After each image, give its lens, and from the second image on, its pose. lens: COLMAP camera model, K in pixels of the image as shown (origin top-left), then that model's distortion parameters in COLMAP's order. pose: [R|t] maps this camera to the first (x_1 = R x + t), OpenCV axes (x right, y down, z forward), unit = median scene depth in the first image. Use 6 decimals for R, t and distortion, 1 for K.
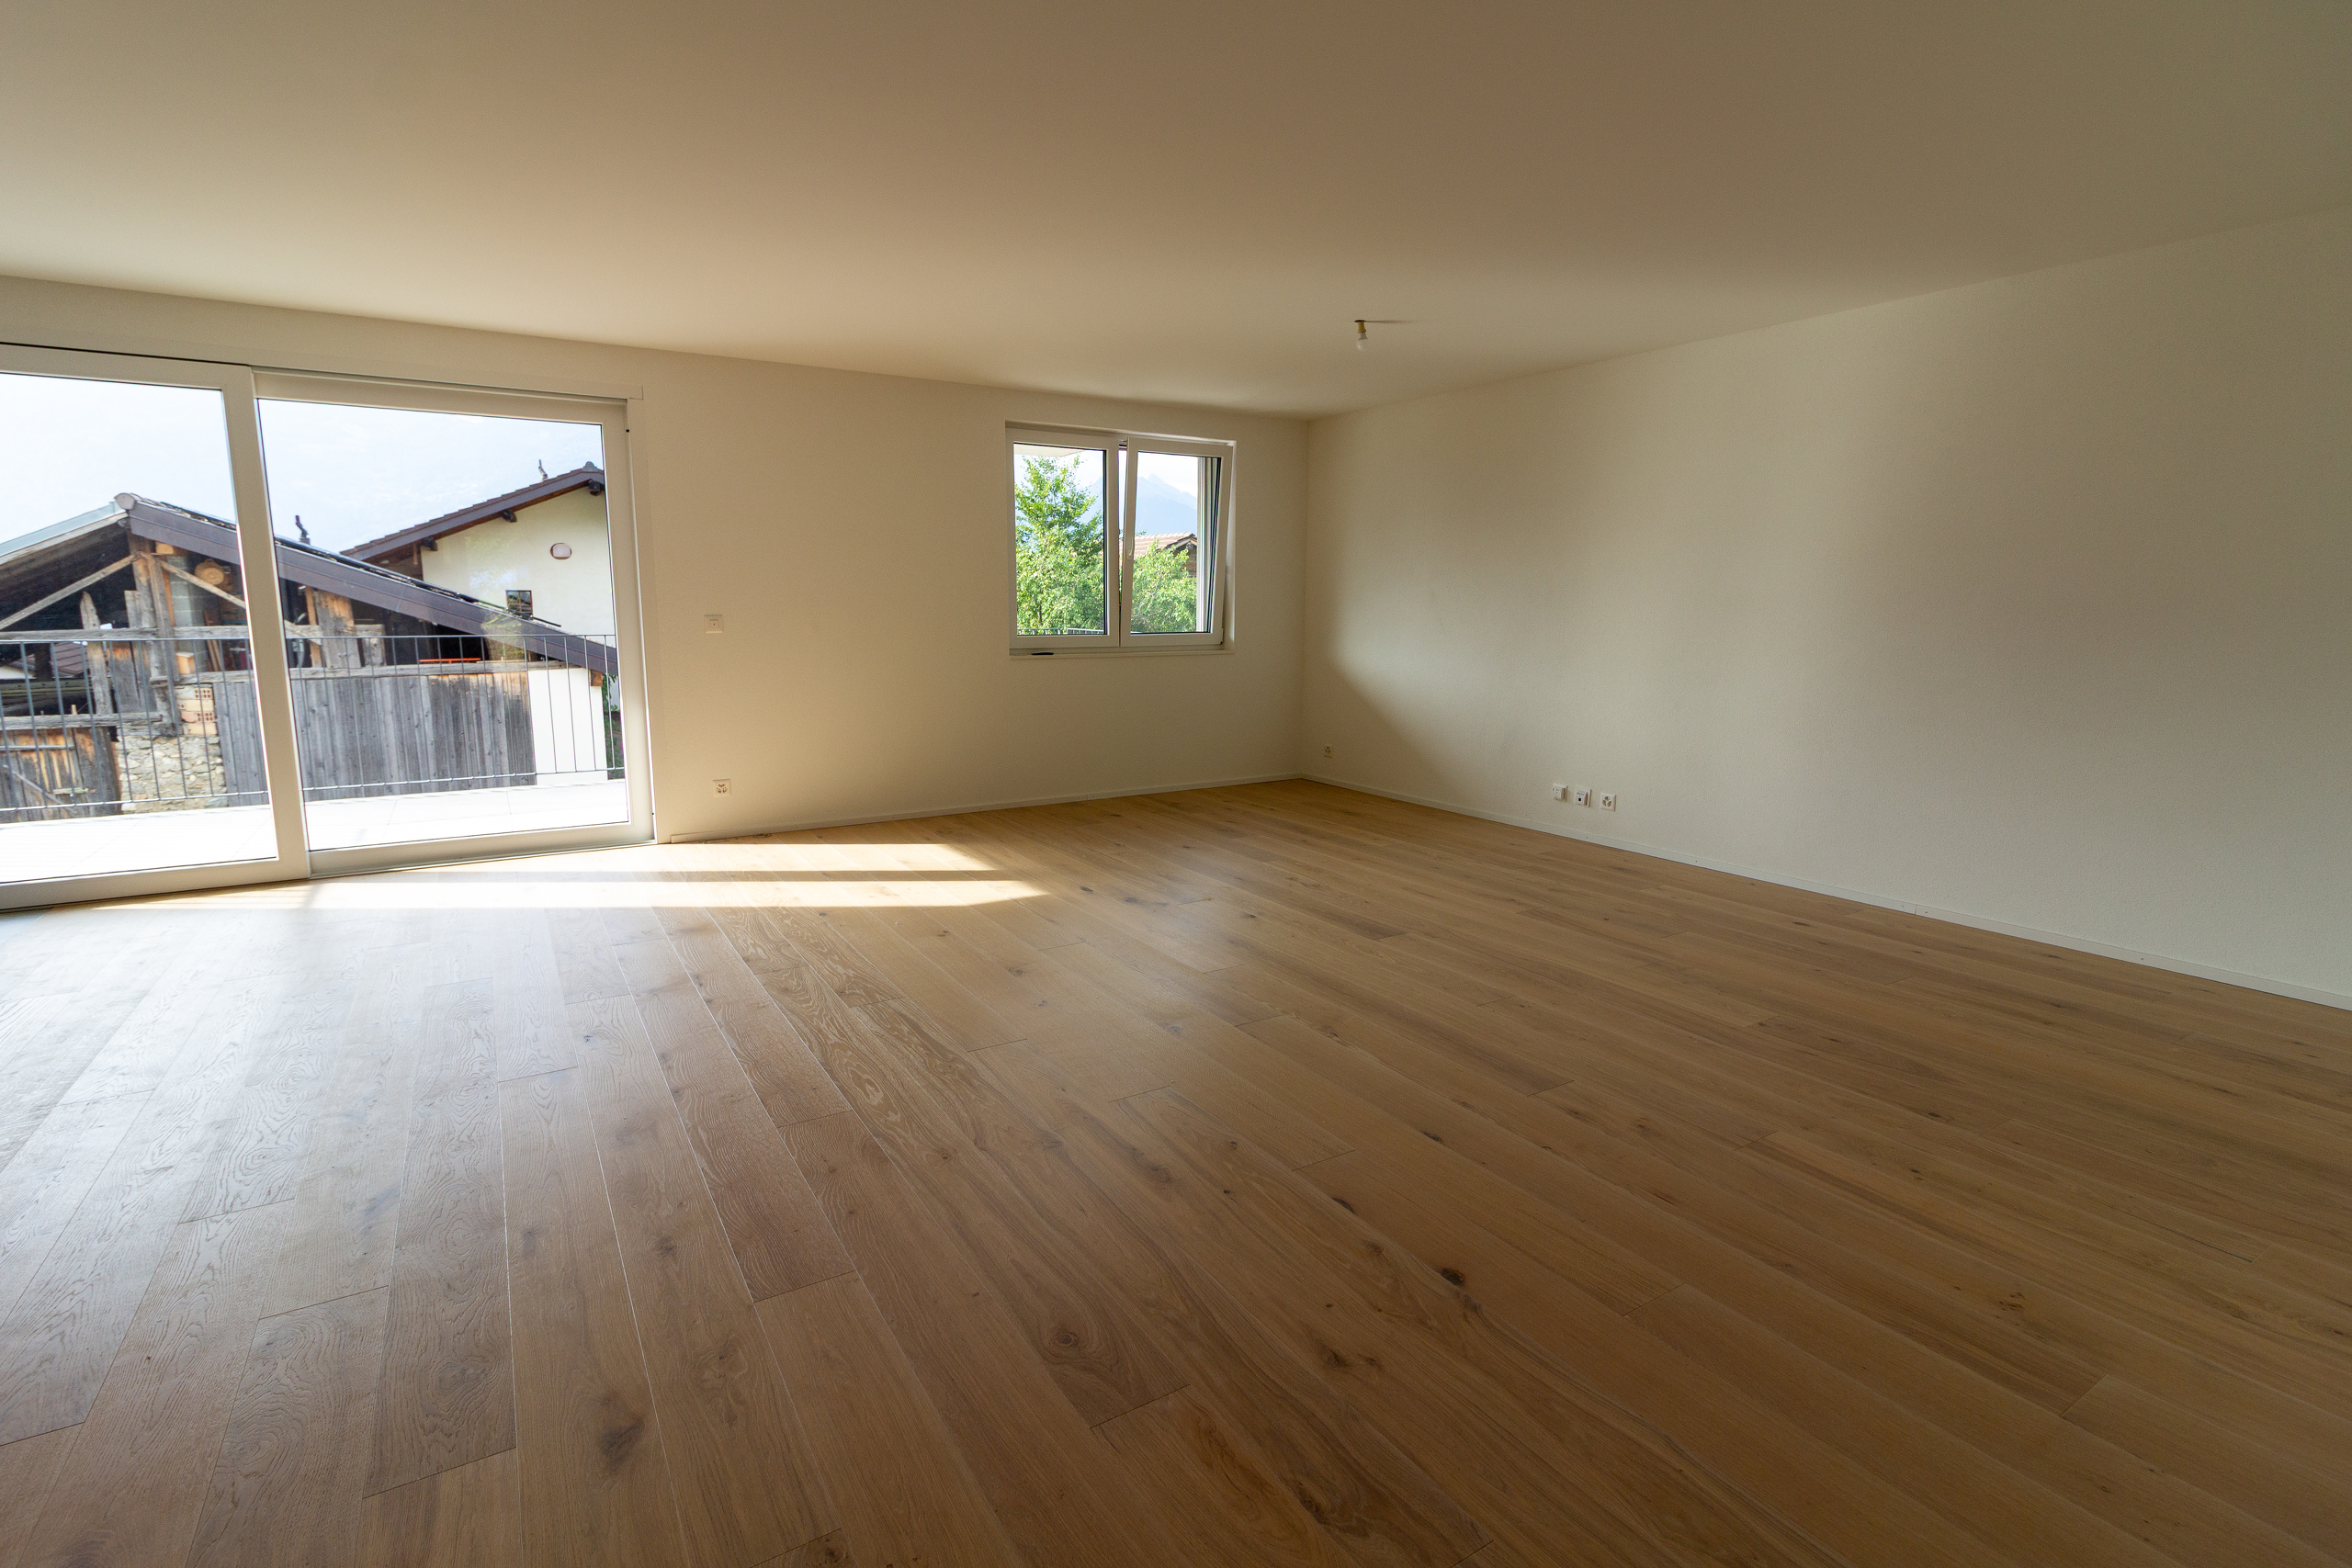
lens RADIAL K [[1112.3, 0, 1144.9], [0, 1112.3, 763.8], [0, 0, 1]] dist [0.000266, 0.000138]
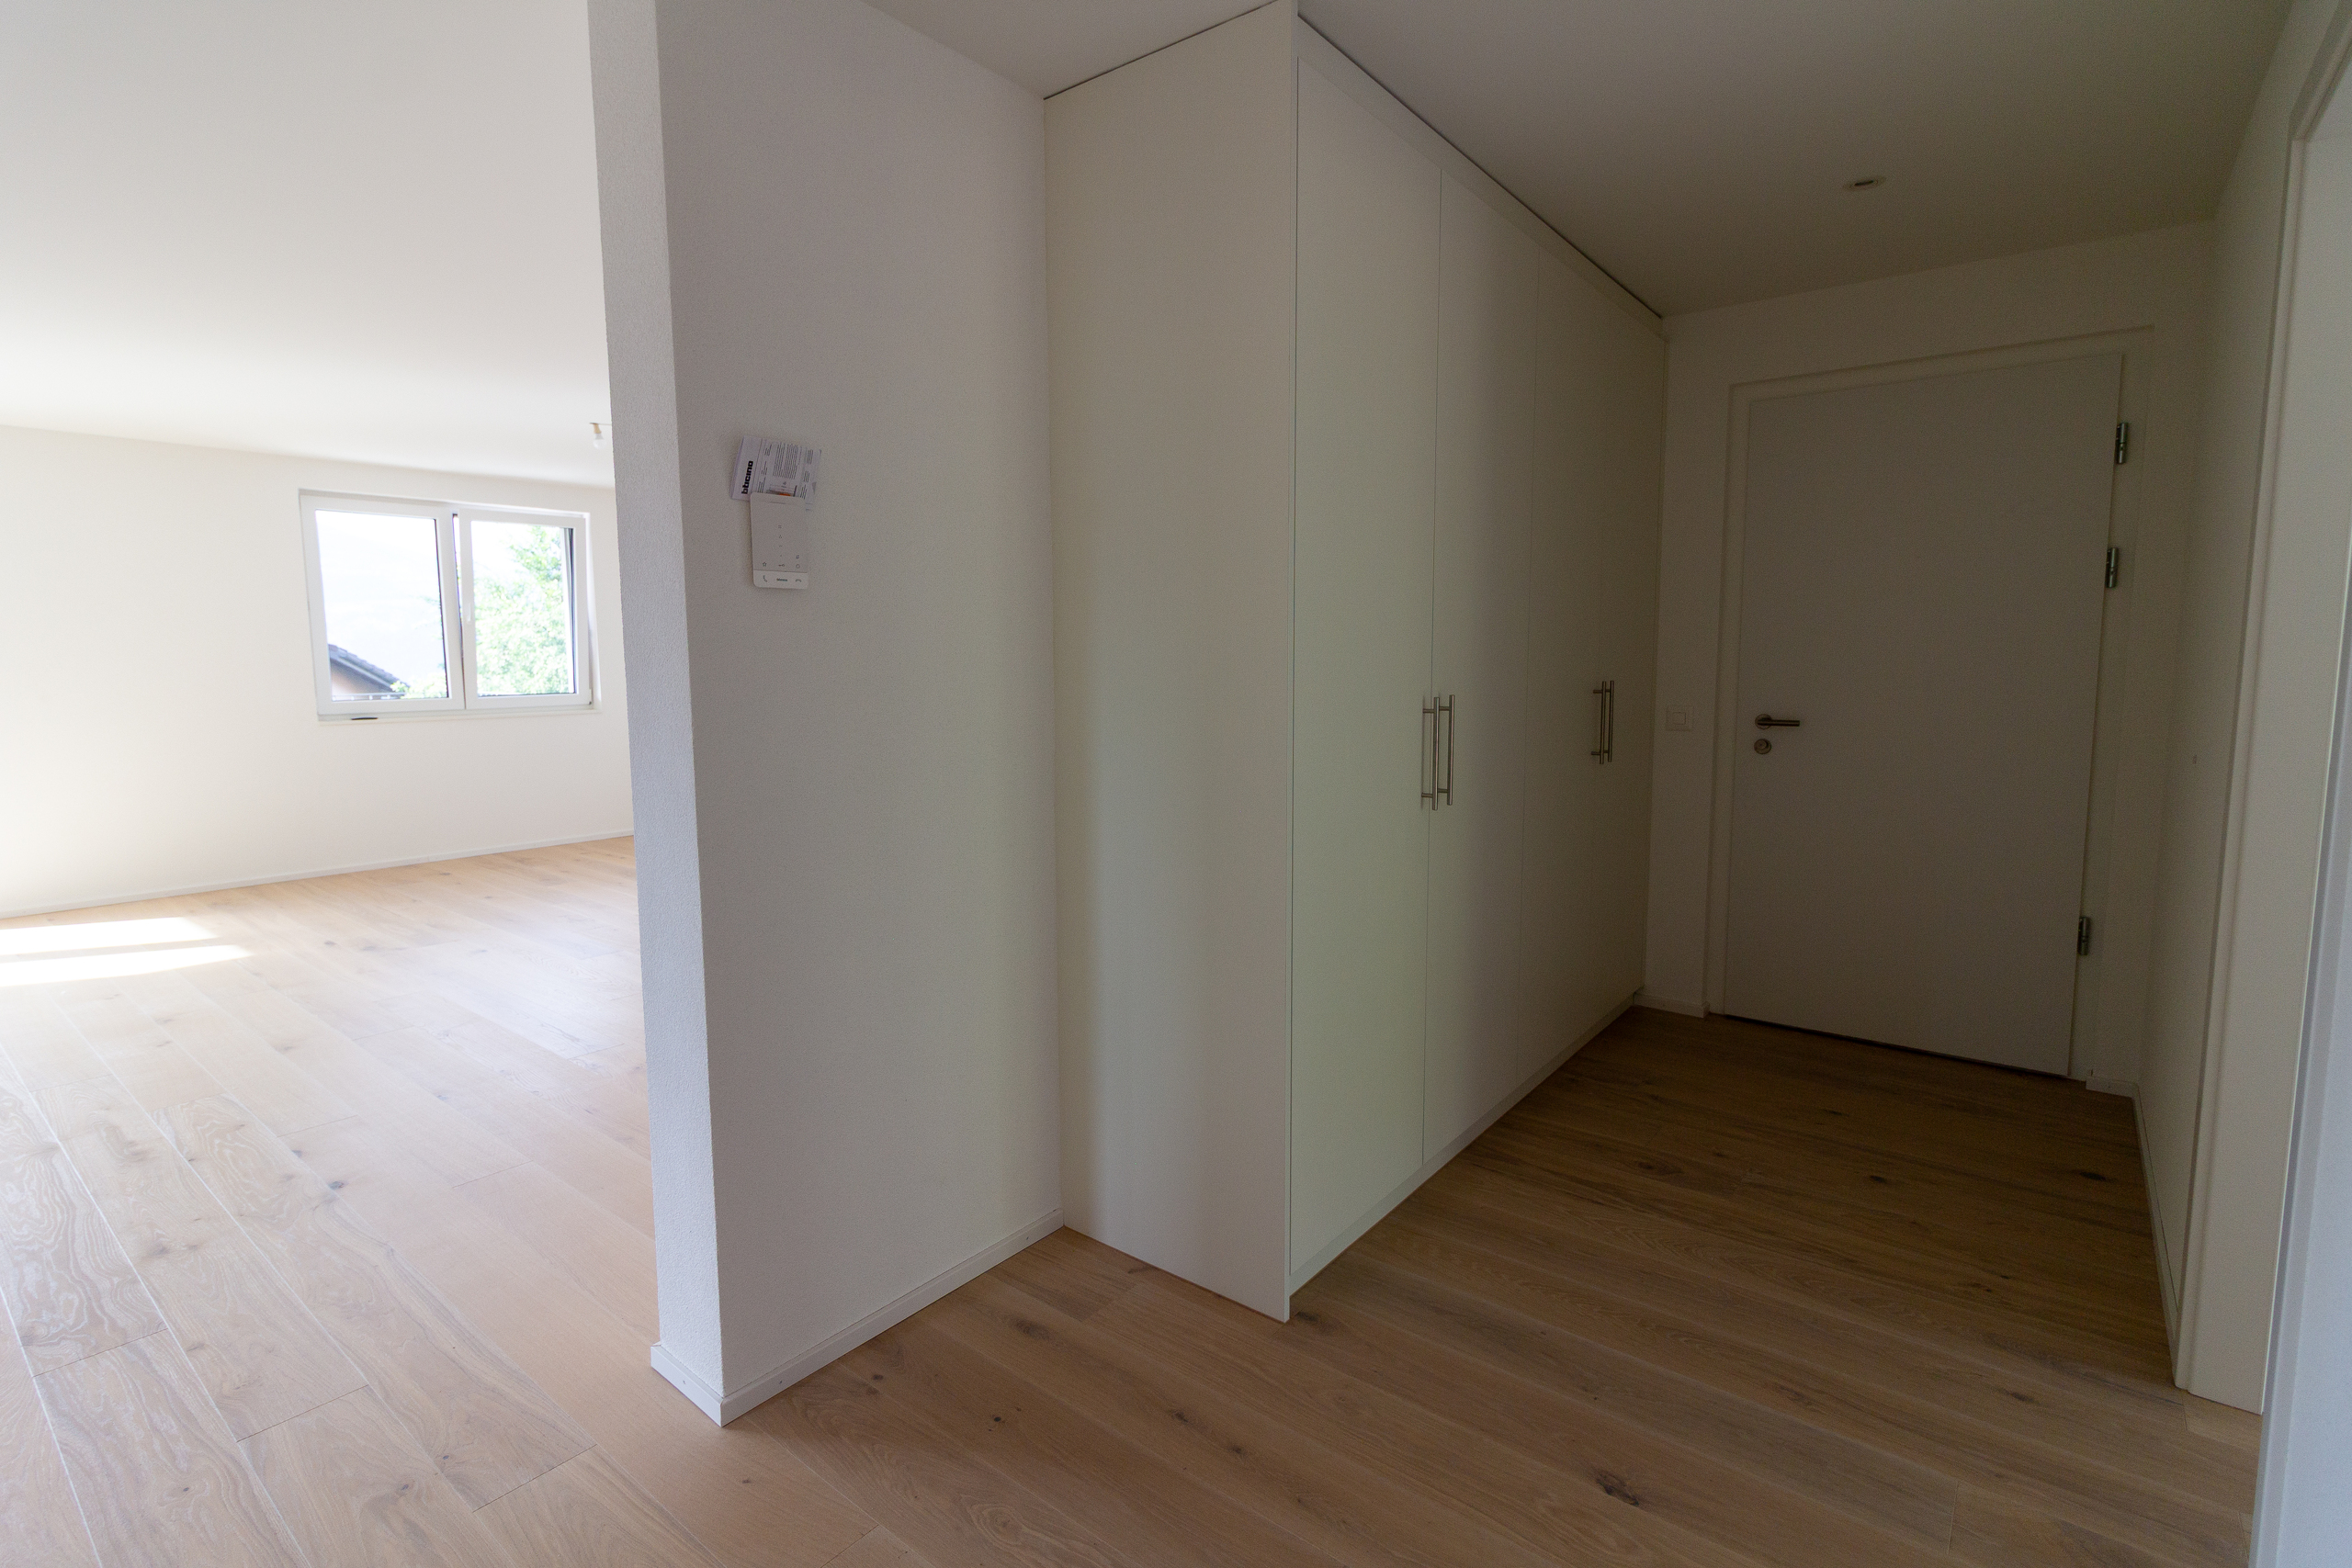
lens RADIAL K [[1112.3, 0, 1144.9], [0, 1112.3, 763.8], [0, 0, 1]] dist [0.000266, 0.000138]
pose [[0.938596, -0.041094, 0.342563, 0.246611], [0.057457, 0.997634, -0.037753, 0.022326], [-0.340201, 0.055118, 0.938736, -0.196054]]
